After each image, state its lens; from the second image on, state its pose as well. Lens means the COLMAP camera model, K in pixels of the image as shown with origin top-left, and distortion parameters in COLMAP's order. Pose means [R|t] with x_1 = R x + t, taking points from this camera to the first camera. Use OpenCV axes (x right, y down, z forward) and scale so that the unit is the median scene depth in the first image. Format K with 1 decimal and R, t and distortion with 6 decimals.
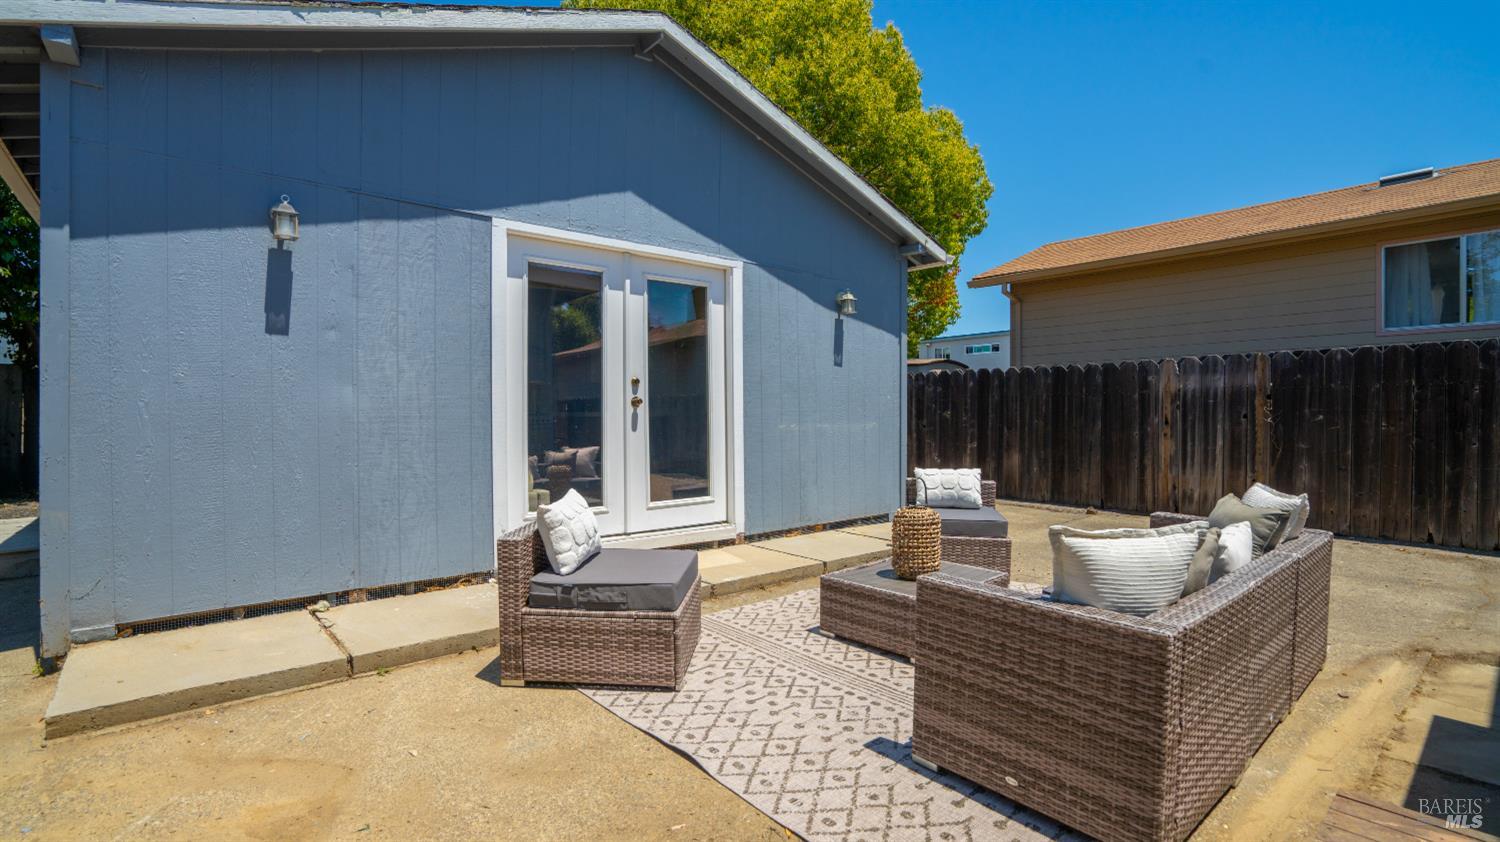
lens RADIAL K [[678.5, 0, 747.5], [0, 678.5, 414.5], [0, 0, 1]] dist [-0.019695, 0.000163]
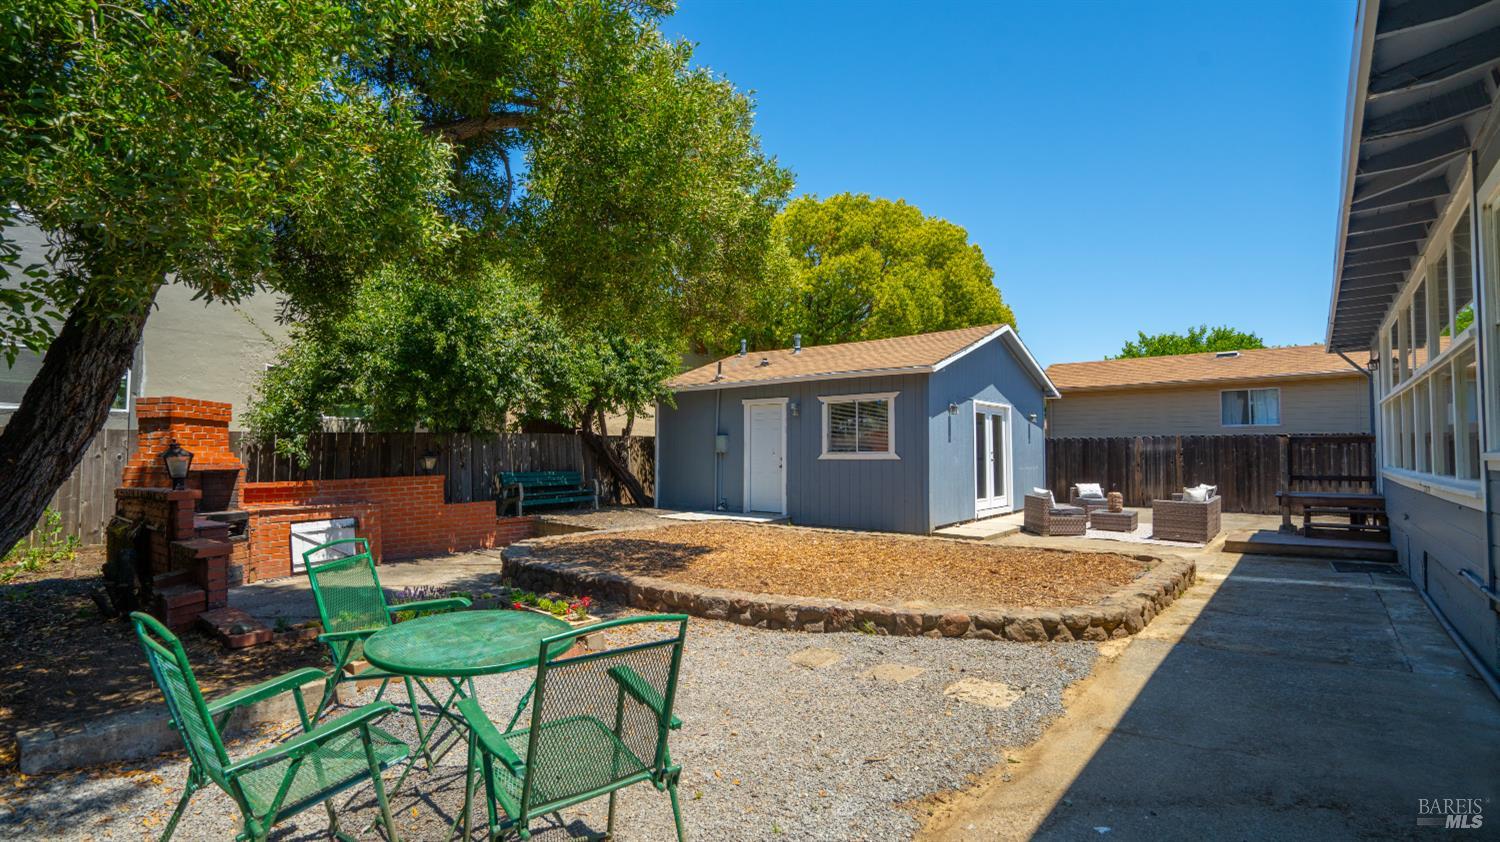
lens RADIAL K [[701.9, 0, 730.9], [0, 701.9, 419.7], [0, 0, 1]] dist [-0.029261, 0.000047]
pose [[0.986124, 0.006983, 0.165861, -1.226051], [0.000196, 0.999065, -0.043228, -0.044518], [-0.166008, 0.042661, 0.985201, -1.181820]]
